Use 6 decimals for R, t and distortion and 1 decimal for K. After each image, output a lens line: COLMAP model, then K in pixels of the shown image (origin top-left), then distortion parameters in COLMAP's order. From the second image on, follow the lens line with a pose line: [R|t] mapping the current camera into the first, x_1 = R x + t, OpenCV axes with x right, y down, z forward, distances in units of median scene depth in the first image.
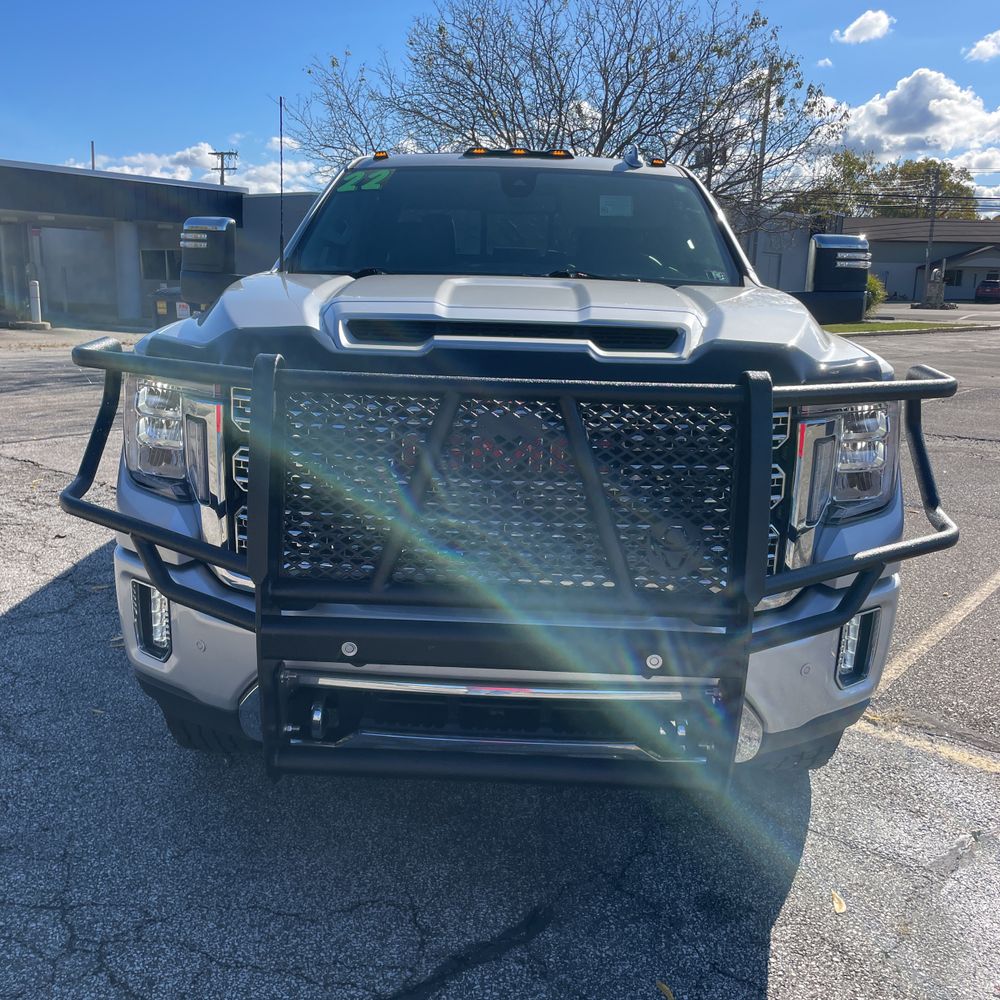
lens RADIAL K [[1038.1, 0, 498.6], [0, 1038.1, 502.7], [0, 0, 1]] dist [0.021344, -0.029294]
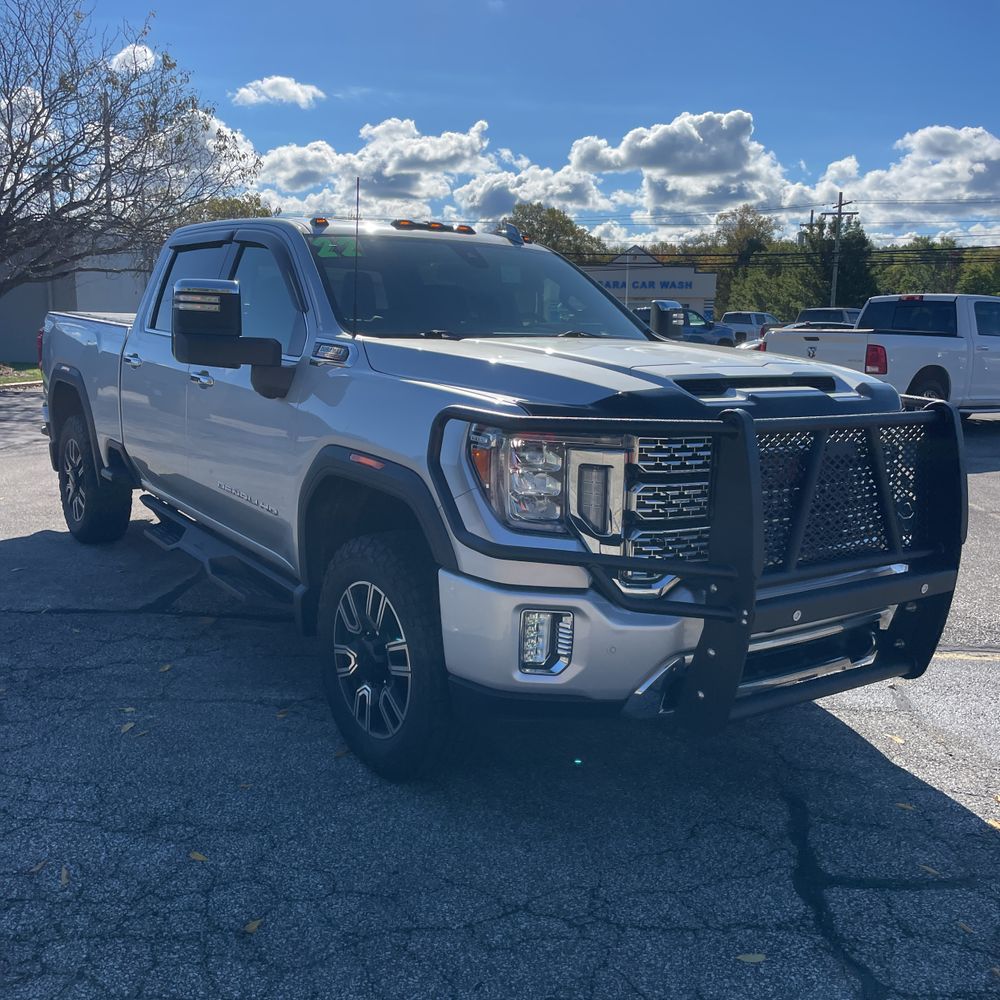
lens RADIAL K [[1031.8, 0, 486.6], [0, 1031.8, 520.5], [0, 0, 1]] dist [0.033196, 0.009814]
pose [[0.800997, -0.123070, 0.585882, -1.127471], [0.128406, 0.991184, 0.032655, -0.075096], [-0.584736, 0.049075, 0.809738, 0.095523]]
